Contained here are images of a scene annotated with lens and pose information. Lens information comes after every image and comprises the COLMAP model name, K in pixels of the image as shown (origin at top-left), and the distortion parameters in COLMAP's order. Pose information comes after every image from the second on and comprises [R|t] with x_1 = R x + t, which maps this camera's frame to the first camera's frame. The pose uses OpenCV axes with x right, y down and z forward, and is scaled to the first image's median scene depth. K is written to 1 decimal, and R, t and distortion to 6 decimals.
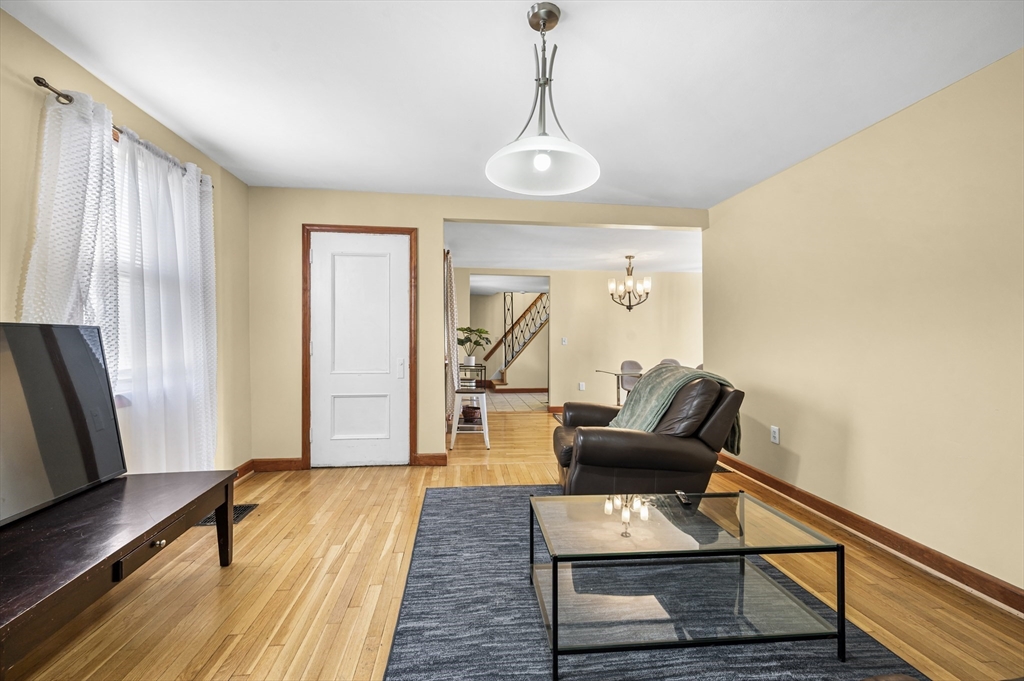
lens RADIAL K [[409.0, 0, 512.3], [0, 409.0, 336.0], [0, 0, 1]] dist [0.000351, -0.000111]
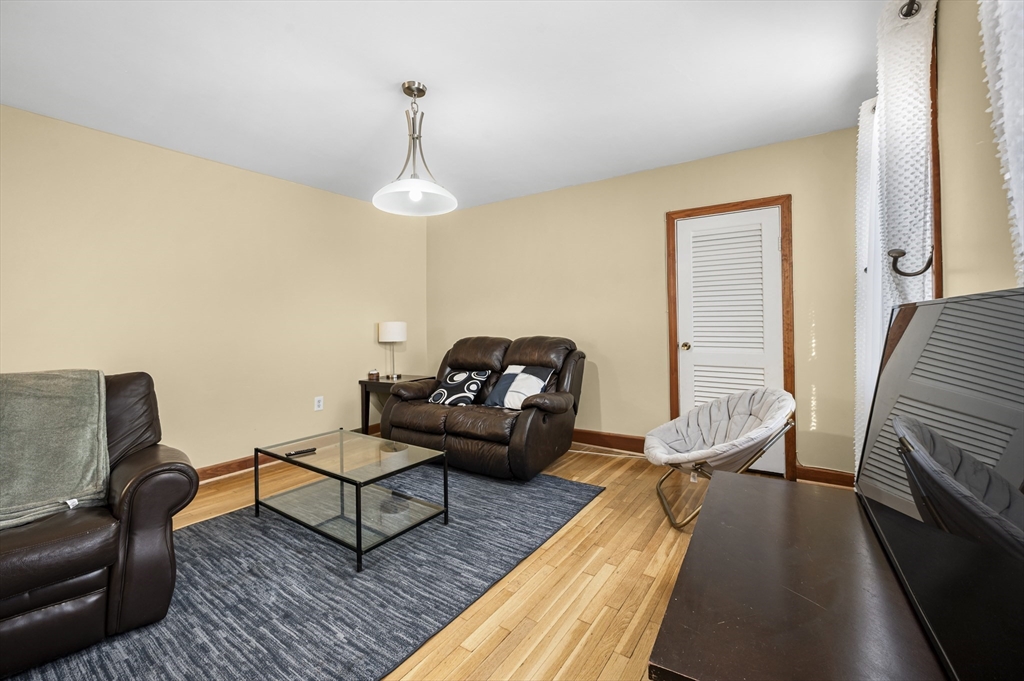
lens RADIAL K [[421.5, 0, 527.6], [0, 421.5, 329.7], [0, 0, 1]] dist [-0.000110, 0.000005]
pose [[-0.759674, -0.006114, 0.650275, -0.685120], [0.001891, 0.999931, 0.011610, 0.009147], [-0.650301, 0.010049, -0.759610, 1.123766]]
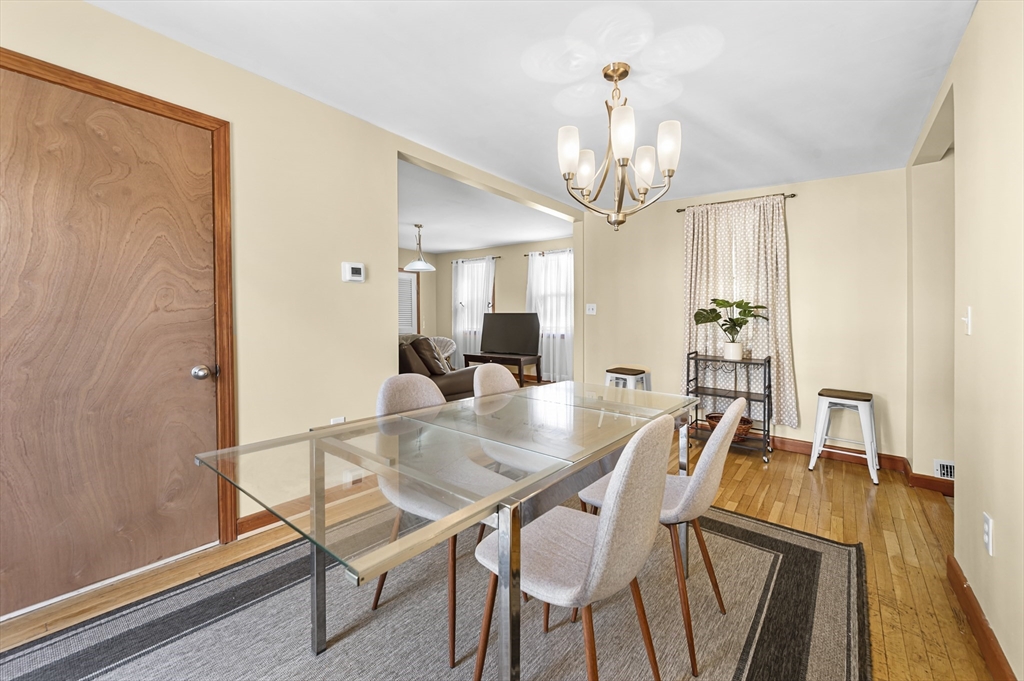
lens RADIAL K [[418.1, 0, 510.0], [0, 418.1, 321.2], [0, 0, 1]] dist [0.000113, -0.000040]
pose [[-0.706684, -0.006985, -0.707494, 1.315954], [-0.010230, 0.999948, 0.000346, 0.038659], [0.707455, 0.007483, -0.706719, 2.589740]]
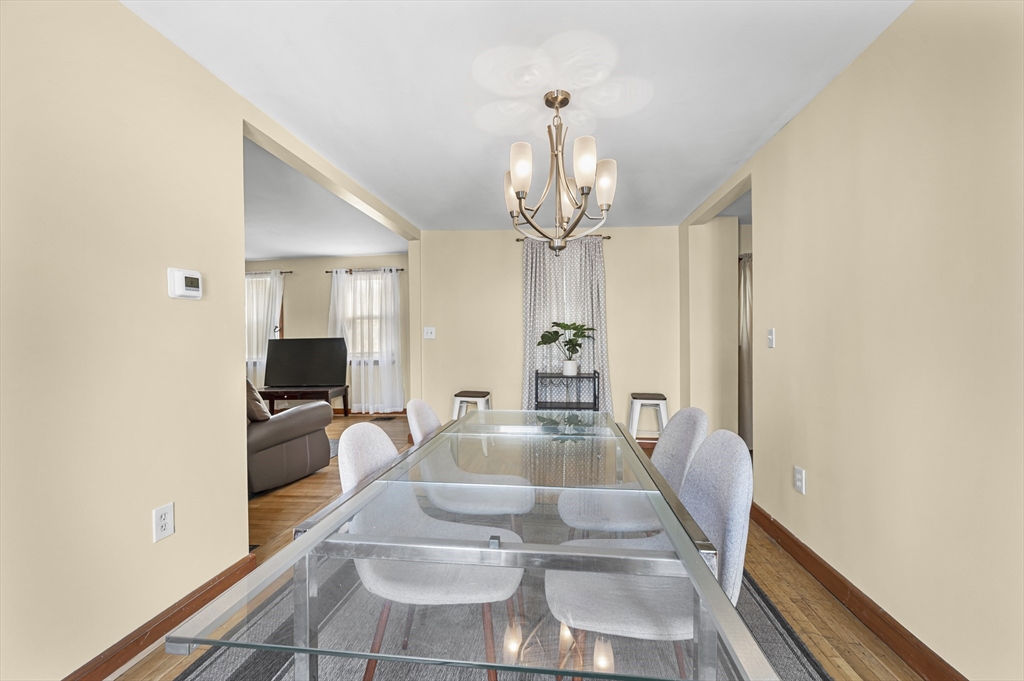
lens RADIAL K [[419.9, 0, 512.0], [0, 419.9, 340.5], [0, 0, 1]] dist [0.001637, 0.000075]
pose [[-0.224157, 0.000313, -0.974553, 1.415115], [0.019672, 0.999798, -0.004203, 0.029578], [0.974354, -0.020114, -0.224118, 2.276723]]
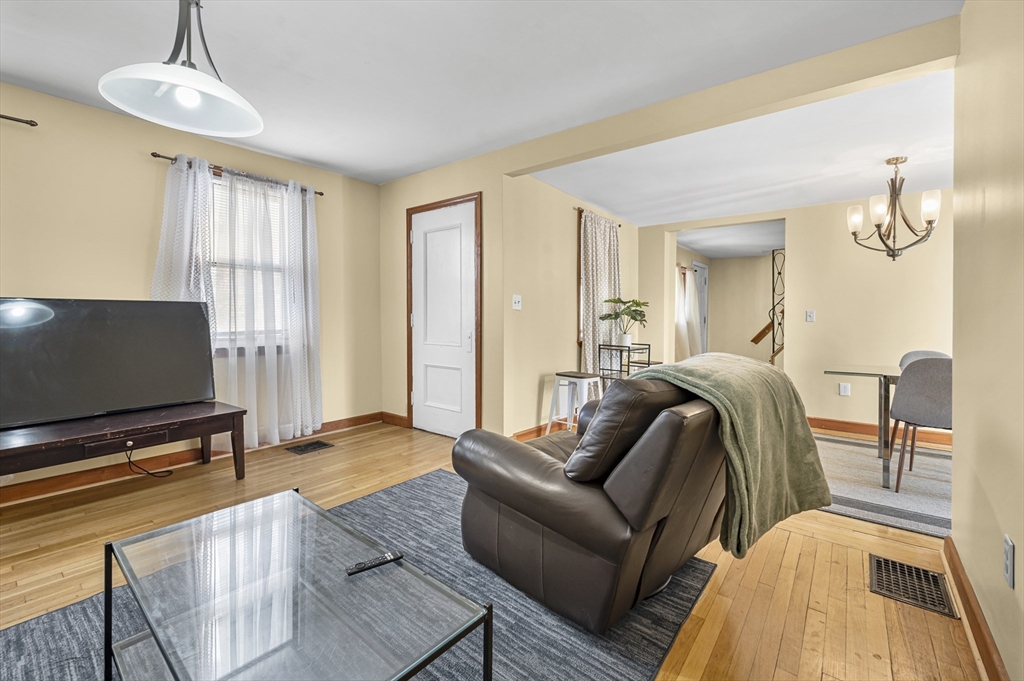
lens RADIAL K [[431.2, 0, 516.4], [0, 431.2, 322.0], [0, 0, 1]] dist [-0.000360, 0.000056]
pose [[0.709085, 0.007513, -0.705083, 0.749719], [0.005089, 0.999863, 0.015772, 0.023934], [0.705105, -0.014772, 0.708949, 0.521291]]
